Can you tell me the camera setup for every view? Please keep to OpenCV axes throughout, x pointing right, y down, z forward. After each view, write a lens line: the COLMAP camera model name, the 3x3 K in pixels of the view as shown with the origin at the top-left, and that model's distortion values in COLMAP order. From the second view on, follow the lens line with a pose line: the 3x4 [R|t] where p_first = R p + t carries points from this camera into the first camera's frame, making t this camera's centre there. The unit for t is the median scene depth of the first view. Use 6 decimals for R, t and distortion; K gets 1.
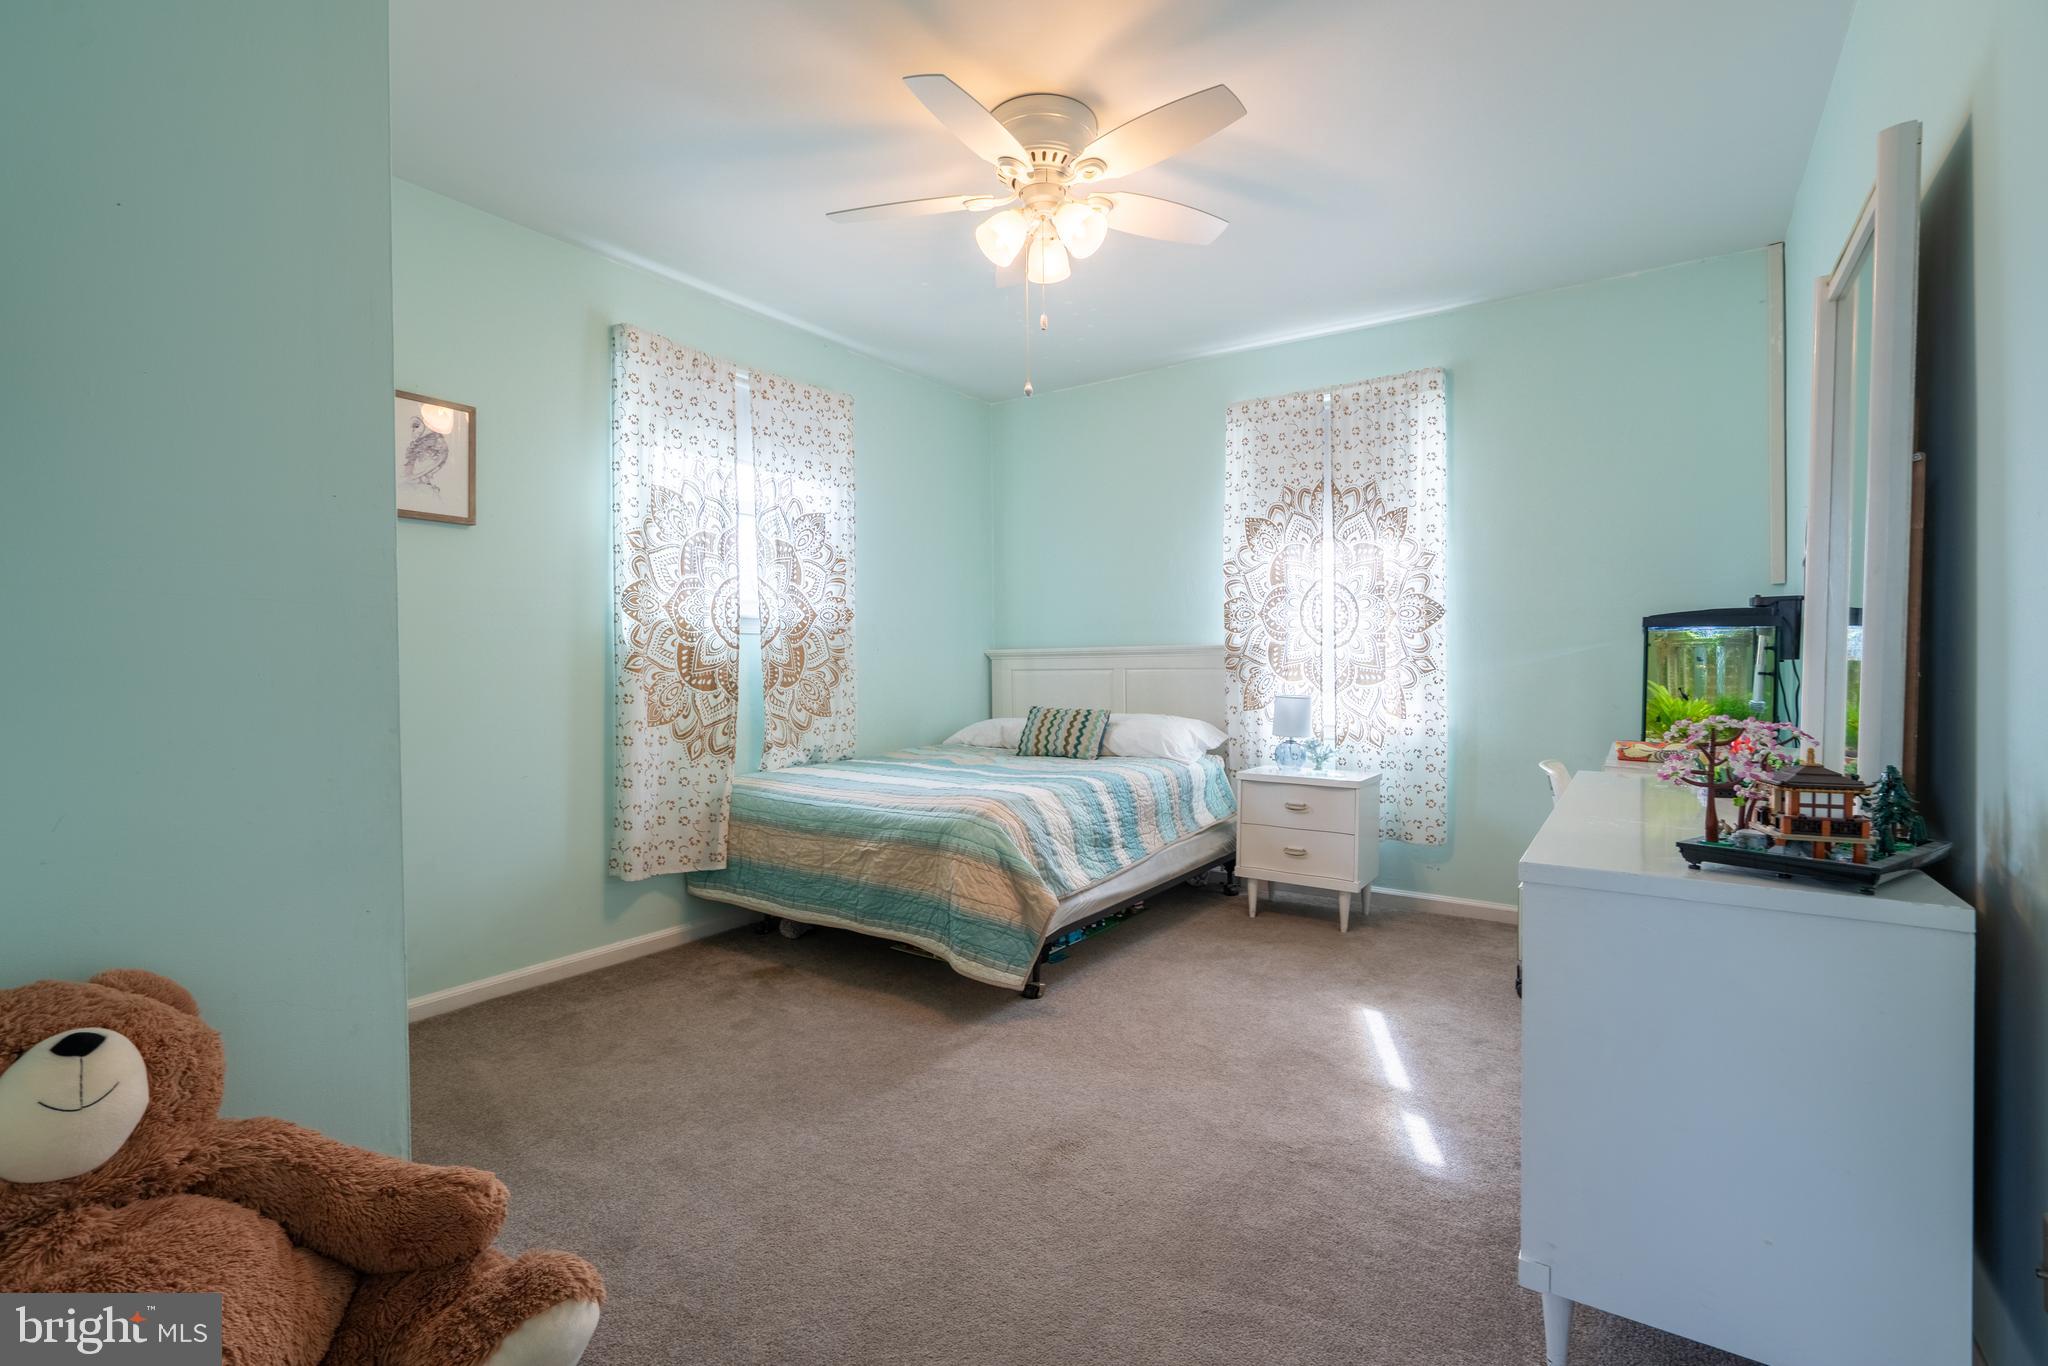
lens RADIAL K [[932.9, 0, 979.1], [0, 932.9, 689.8], [0, 0, 1]] dist [-0.002795, 0.001141]
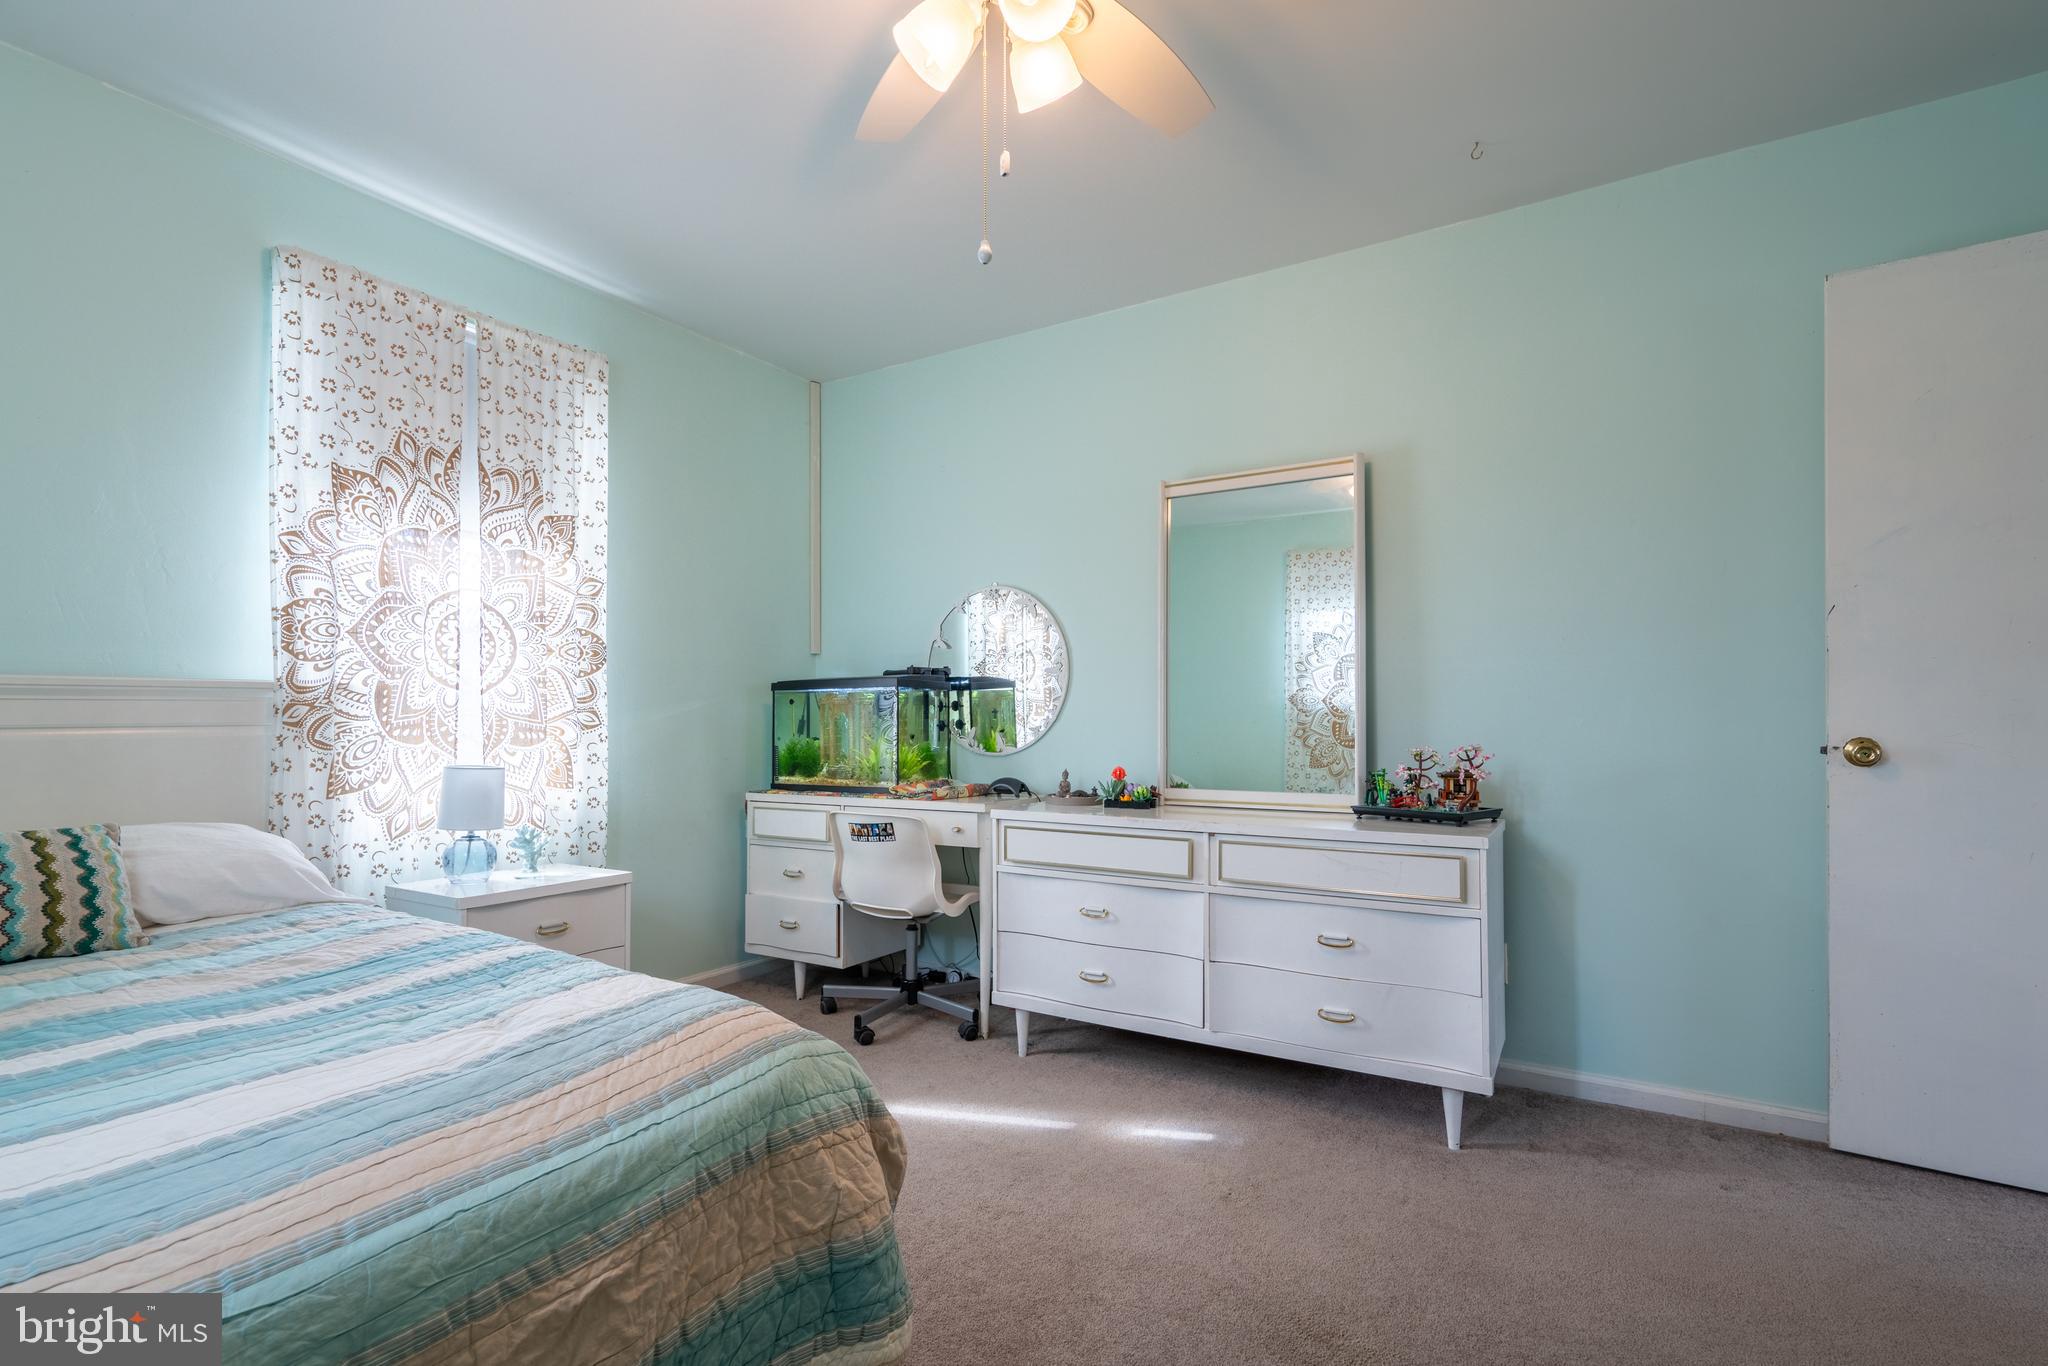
lens RADIAL K [[960.3, 0, 1024.1], [0, 960.3, 710.8], [0, 0, 1]] dist [-0.001836, -0.000121]
pose [[-0.086490, 0.009385, 0.996209, -0.353127], [0.026758, 0.999617, -0.007094, -0.016818], [-0.995893, 0.026043, -0.086708, 0.662718]]
